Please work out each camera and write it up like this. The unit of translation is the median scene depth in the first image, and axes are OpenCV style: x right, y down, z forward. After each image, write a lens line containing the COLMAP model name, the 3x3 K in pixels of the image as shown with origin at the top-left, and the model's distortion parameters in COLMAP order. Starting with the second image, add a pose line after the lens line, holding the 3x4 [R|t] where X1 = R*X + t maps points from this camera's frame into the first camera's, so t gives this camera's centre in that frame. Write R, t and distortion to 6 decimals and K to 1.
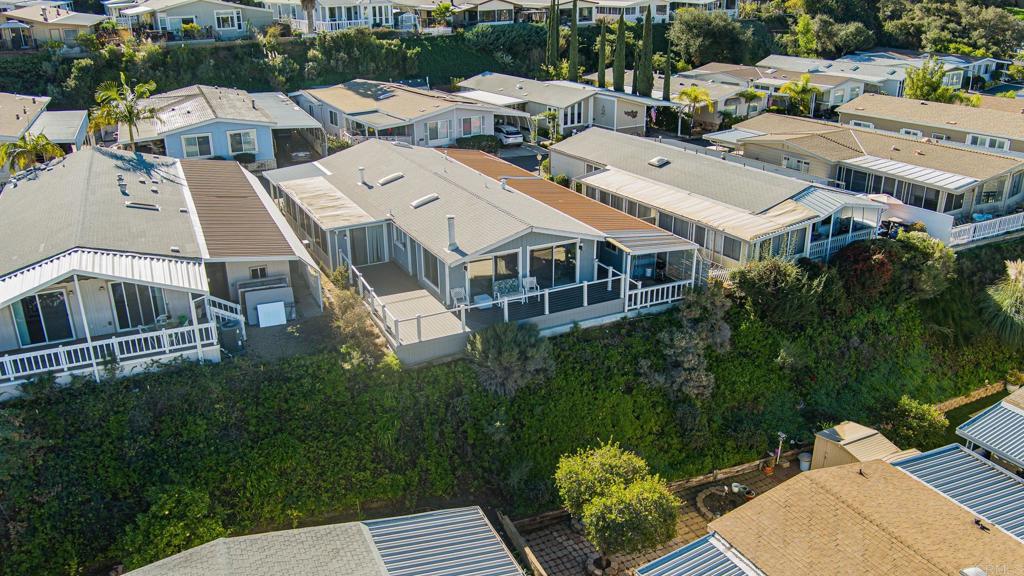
lens RADIAL K [[829.2, 0, 512.1], [0, 829.2, 293.2], [0, 0, 1]] dist [-0.060331, 0.022888]
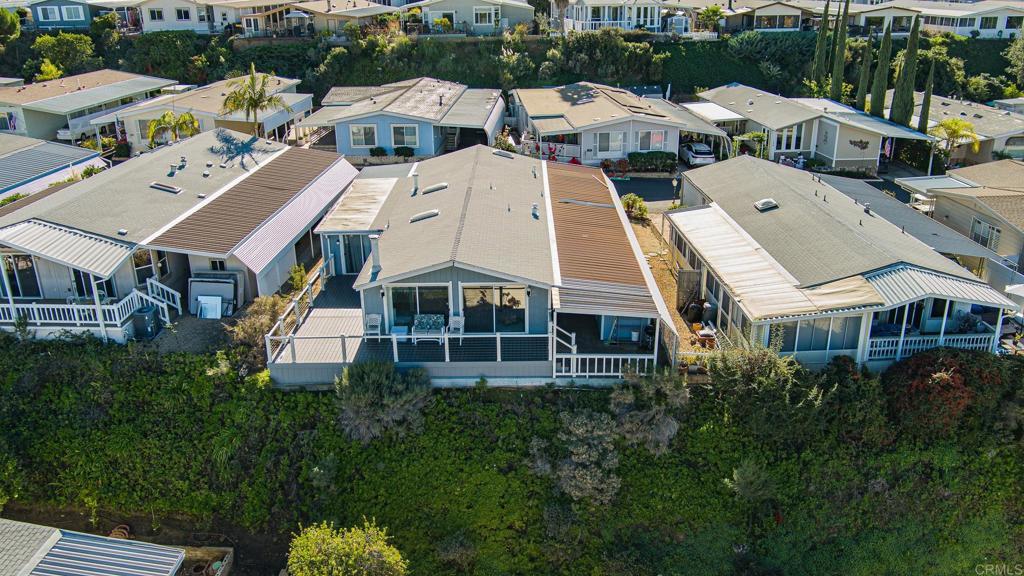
lens RADIAL K [[829.2, 0, 510.5], [0, 829.2, 296.7], [0, 0, 1]] dist [-0.060331, 0.022888]
pose [[0.887691, 0.168539, -0.428484, 0.403062], [-0.166674, 0.985109, 0.042182, -0.078496], [0.429213, 0.033972, 0.902564, 0.202533]]
